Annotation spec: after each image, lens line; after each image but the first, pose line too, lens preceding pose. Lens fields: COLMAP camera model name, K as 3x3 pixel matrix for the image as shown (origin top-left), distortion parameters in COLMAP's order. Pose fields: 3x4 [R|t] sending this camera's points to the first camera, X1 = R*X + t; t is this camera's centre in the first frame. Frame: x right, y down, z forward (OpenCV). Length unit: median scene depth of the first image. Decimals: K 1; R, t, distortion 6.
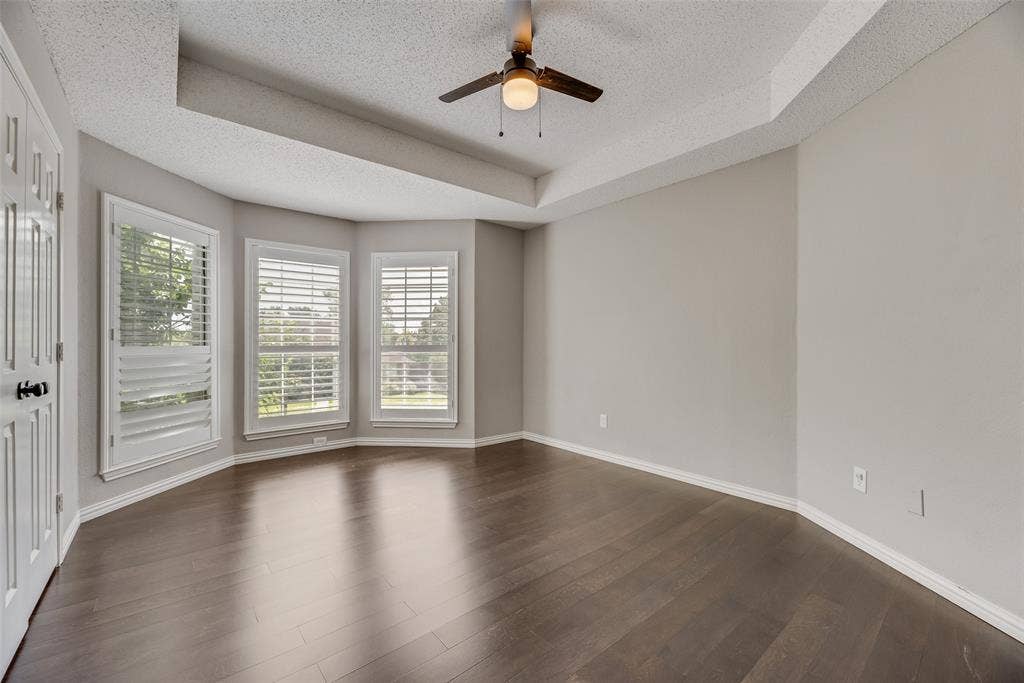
lens RADIAL K [[416.7, 0, 515.6], [0, 416.7, 339.3], [0, 0, 1]] dist [-0.002686, -0.000055]
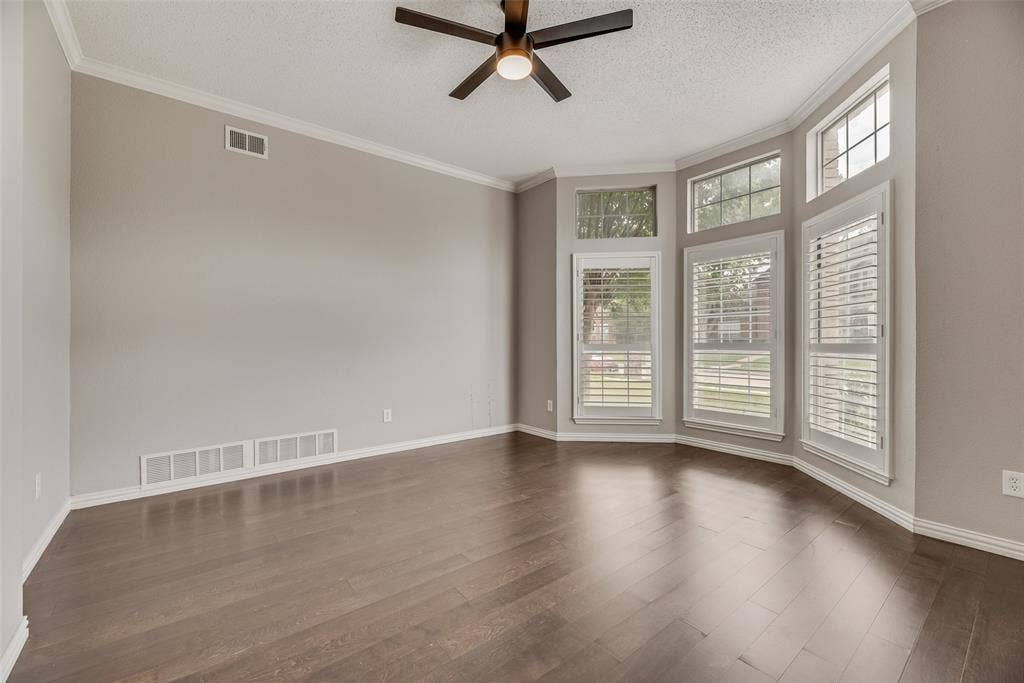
lens RADIAL K [[416.7, 0, 514.4], [0, 416.7, 339.0], [0, 0, 1]] dist [-0.002686, -0.000055]
pose [[-0.022424, -0.004605, -0.999738, 0.507858], [0.003814, 0.999982, -0.004692, 0.007948], [0.999741, -0.003918, -0.022406, 0.540047]]
